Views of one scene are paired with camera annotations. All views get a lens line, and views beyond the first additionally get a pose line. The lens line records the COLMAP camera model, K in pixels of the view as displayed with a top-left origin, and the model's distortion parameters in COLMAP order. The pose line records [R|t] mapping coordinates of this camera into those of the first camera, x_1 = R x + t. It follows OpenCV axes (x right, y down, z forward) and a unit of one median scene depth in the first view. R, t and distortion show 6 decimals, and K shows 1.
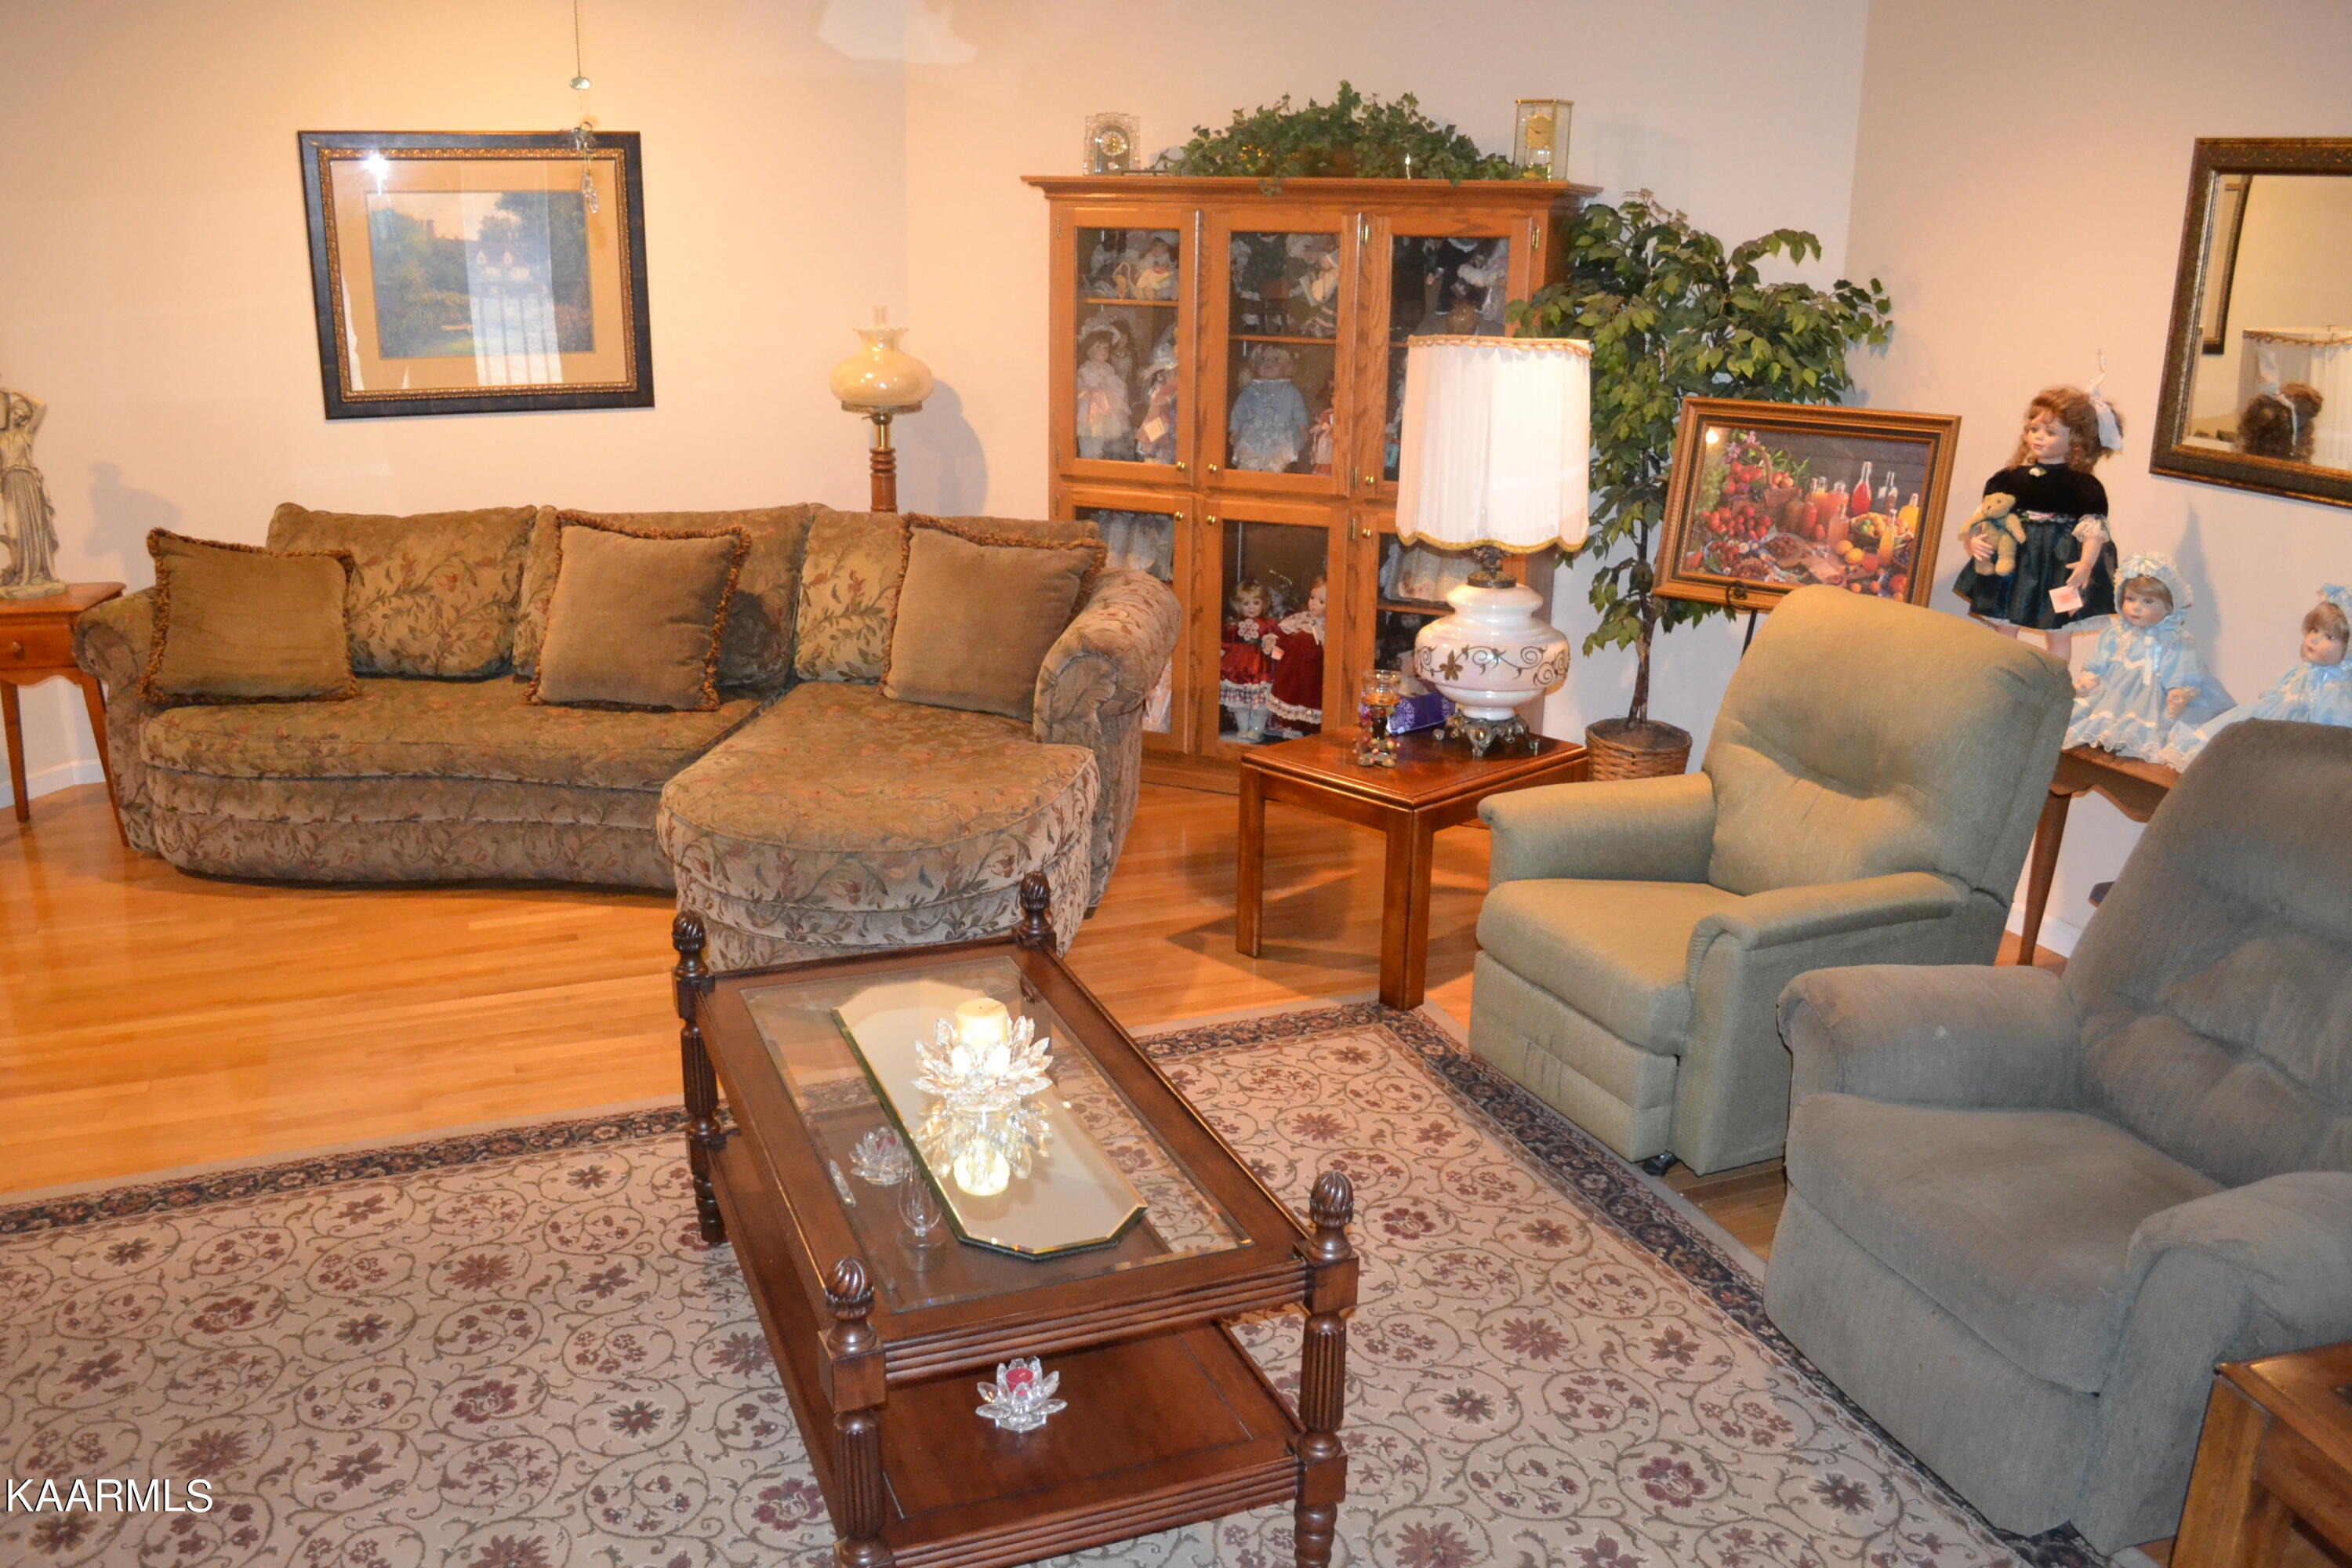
lens RADIAL K [[1921.4, 0, 1166.6], [0, 1921.4, 793.9], [0, 0, 1]] dist [-0.081496, 0.013450]
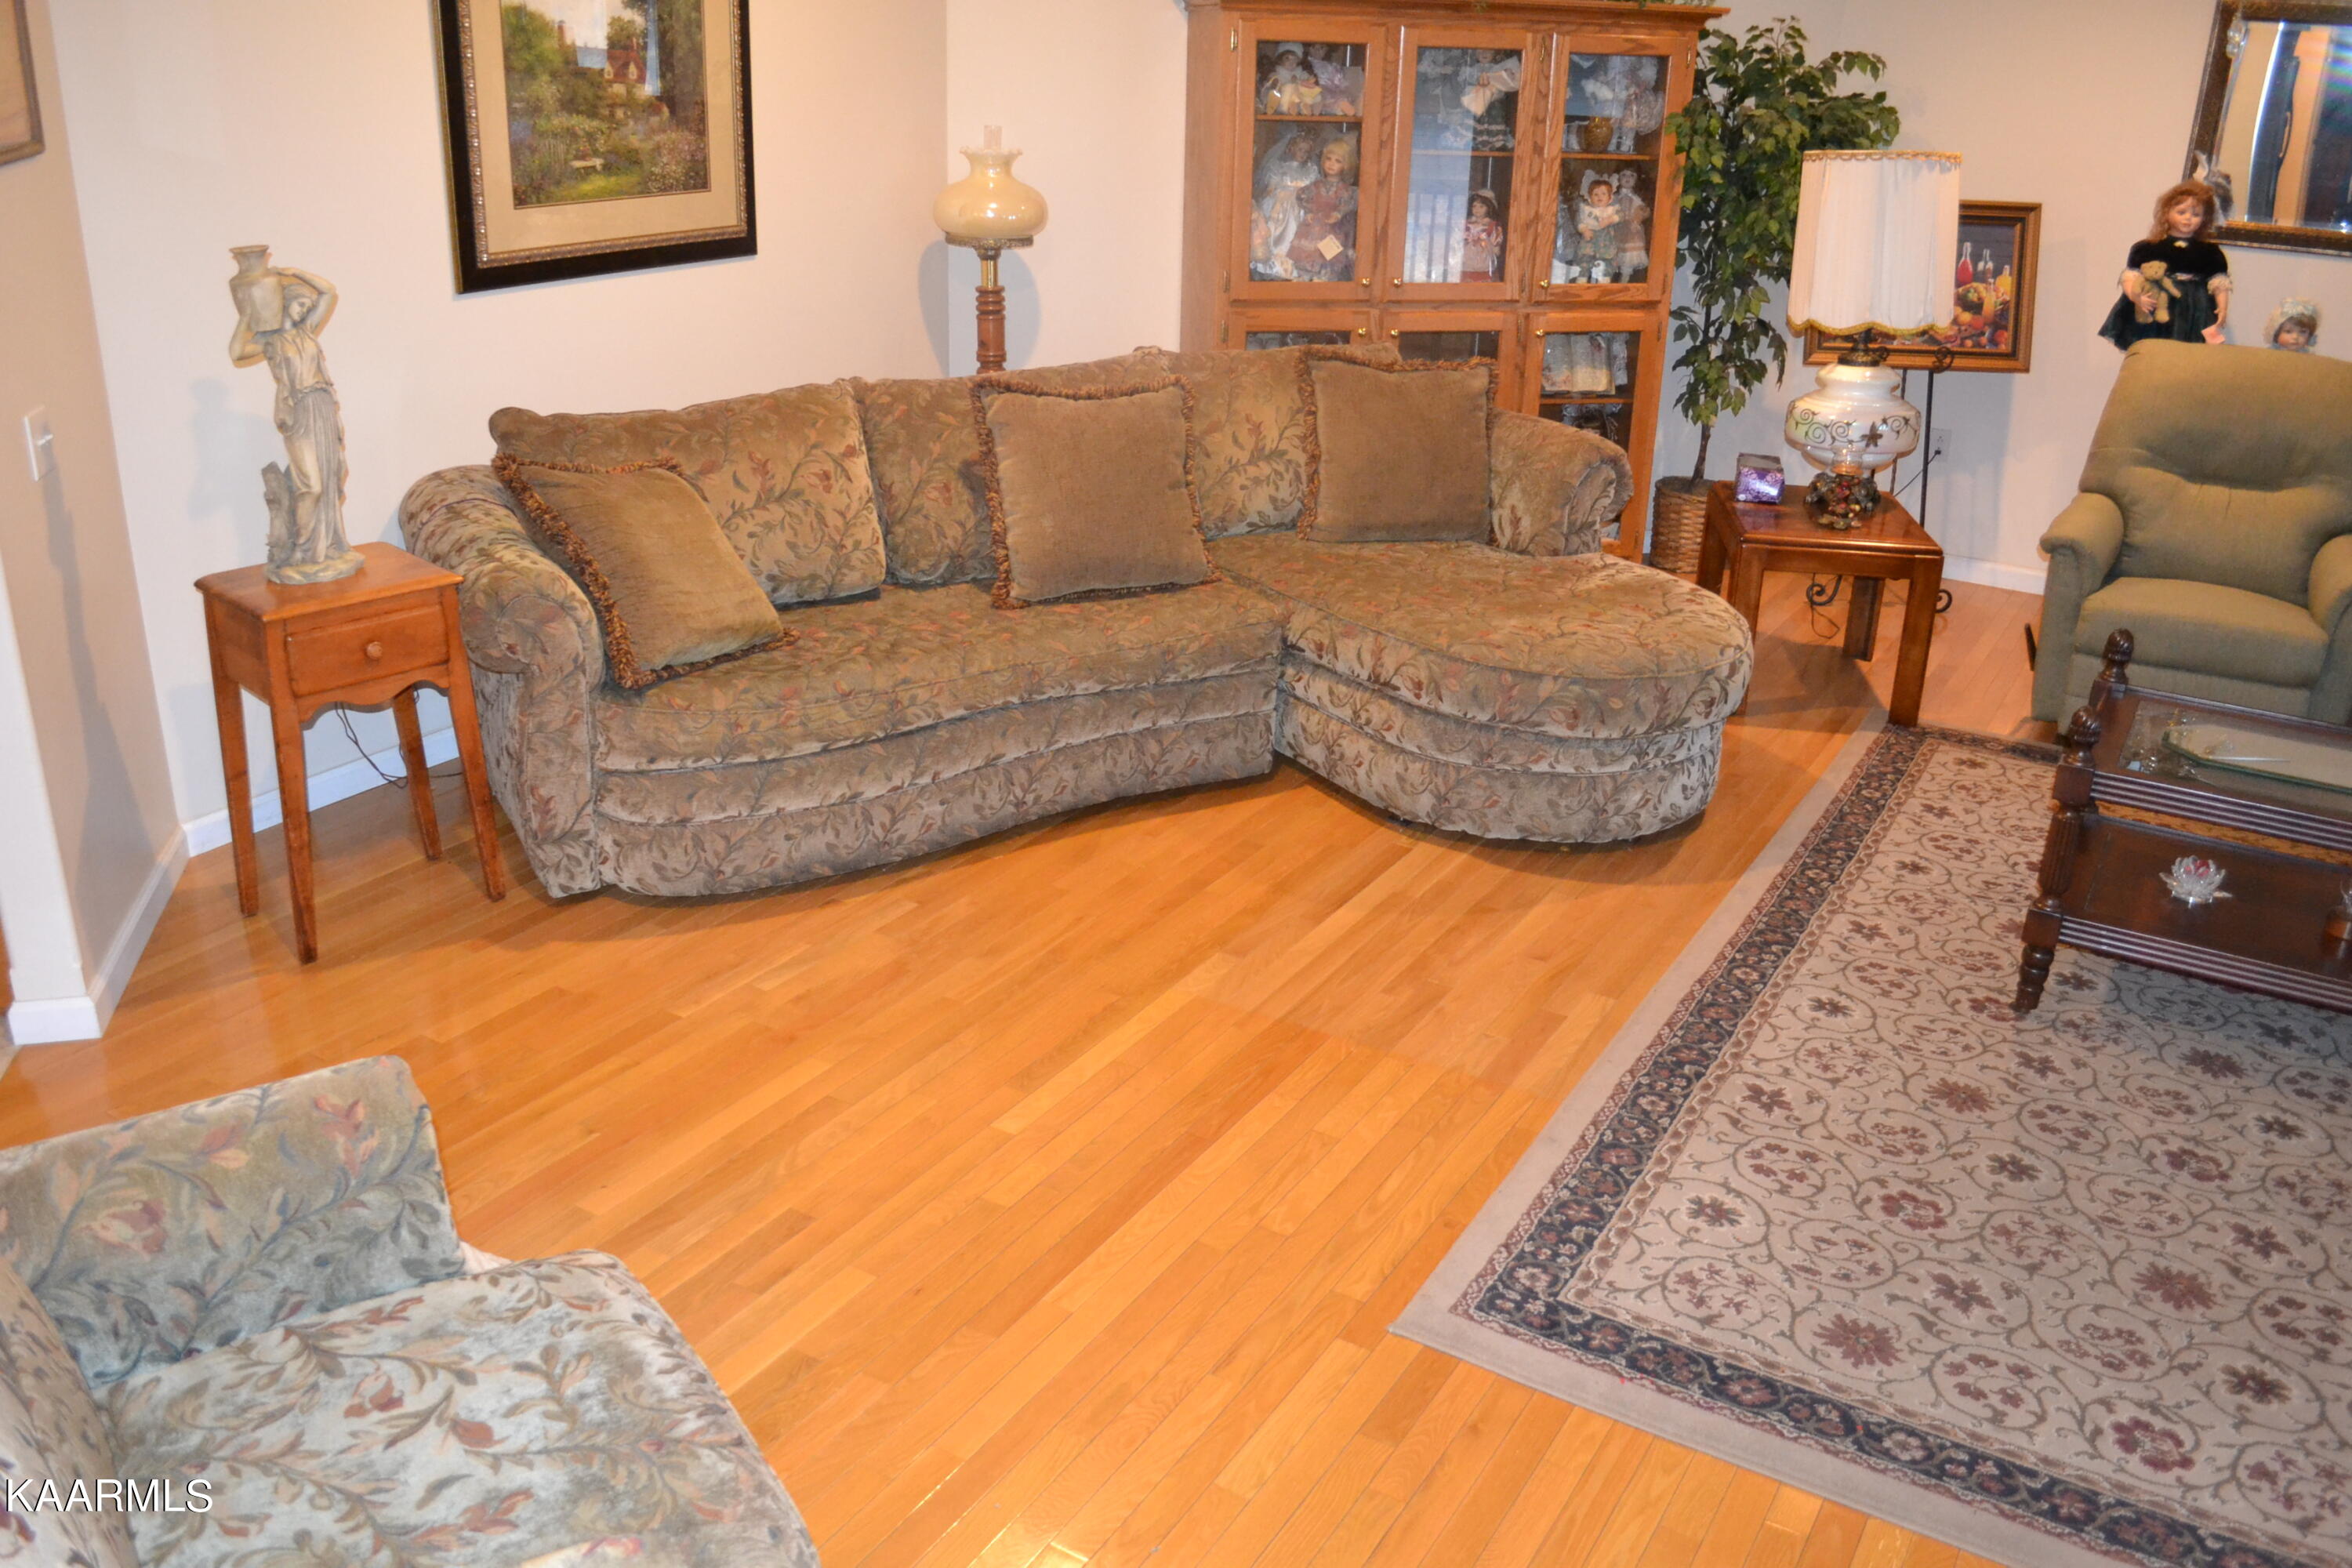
lens RADIAL K [[1921.4, 0, 1166.6], [0, 1921.4, 793.9], [0, 0, 1]] dist [-0.081496, 0.013450]
pose [[0.794819, -0.218284, 0.566229, -0.798405], [0.161703, 0.975514, 0.149082, -0.084418], [-0.584906, -0.026932, 0.810654, 0.267669]]
